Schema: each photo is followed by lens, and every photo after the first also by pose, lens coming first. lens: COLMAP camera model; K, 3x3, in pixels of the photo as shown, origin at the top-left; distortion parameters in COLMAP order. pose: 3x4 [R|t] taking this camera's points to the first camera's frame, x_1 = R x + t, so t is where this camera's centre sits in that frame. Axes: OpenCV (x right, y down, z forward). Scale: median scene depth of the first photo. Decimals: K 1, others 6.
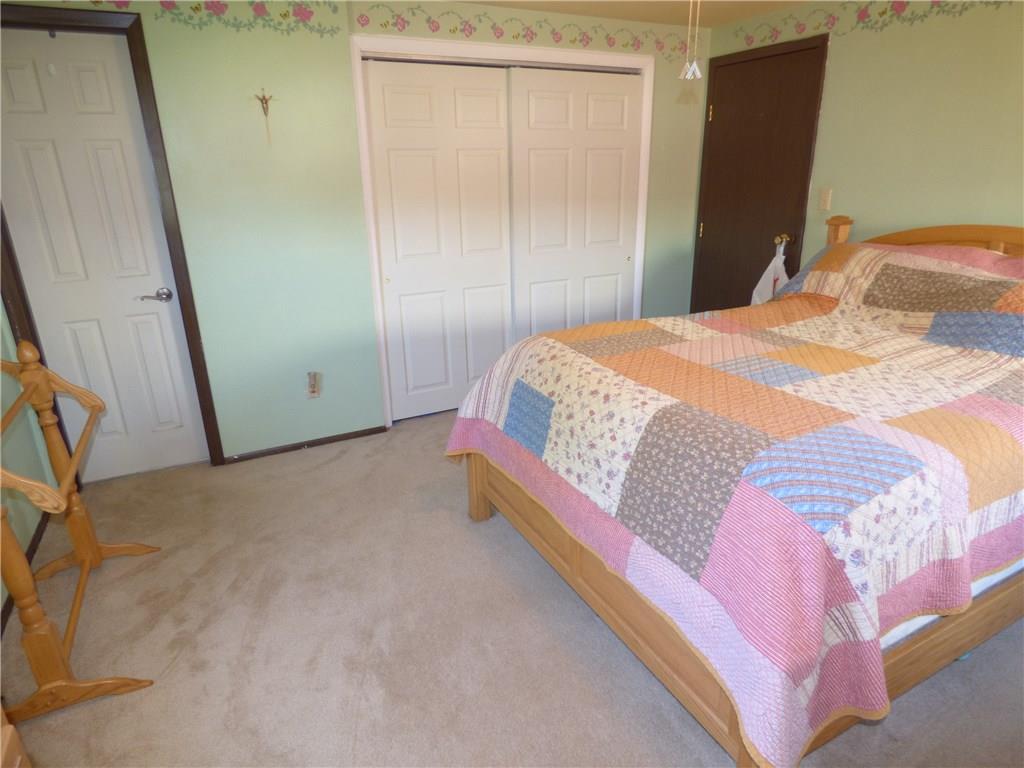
lens RADIAL K [[612.6, 0, 514.2], [0, 612.6, 381.0], [0, 0, 1]] dist [-0.004838, -0.003459]
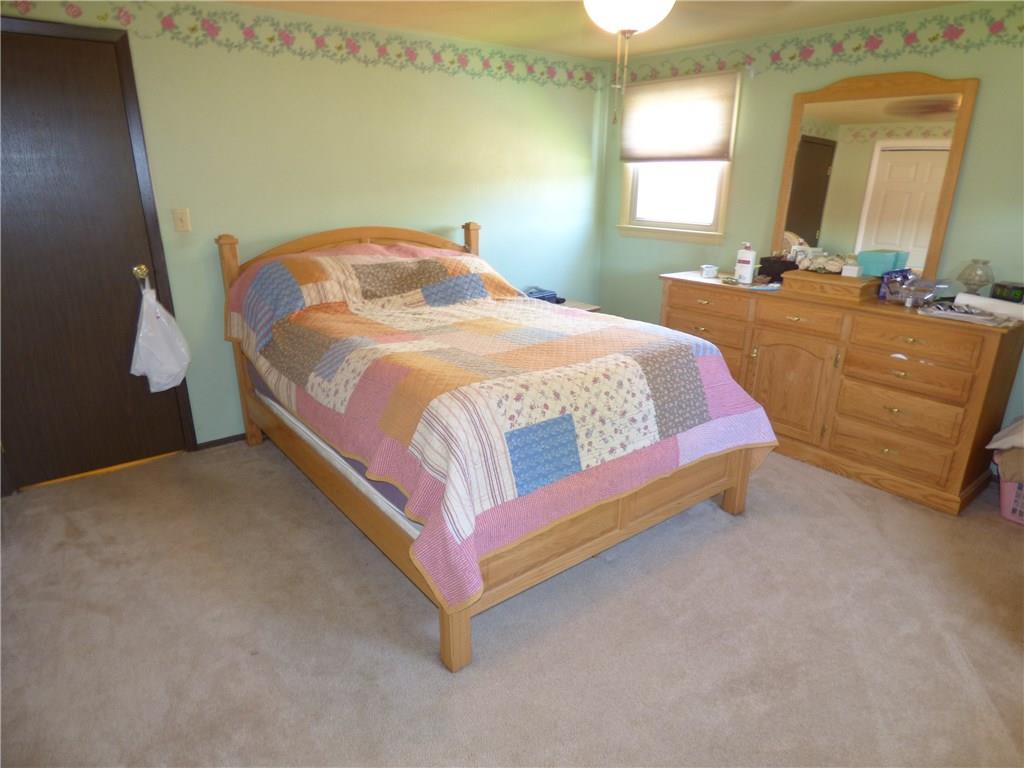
lens RADIAL K [[612.6, 0, 514.2], [0, 612.6, 381.0], [0, 0, 1]] dist [-0.004838, -0.003459]
pose [[-0.180230, -0.298650, 0.937190, -0.896648], [0.323529, 0.881780, 0.343210, -0.412552], [-0.928895, 0.365064, -0.062301, 1.175301]]
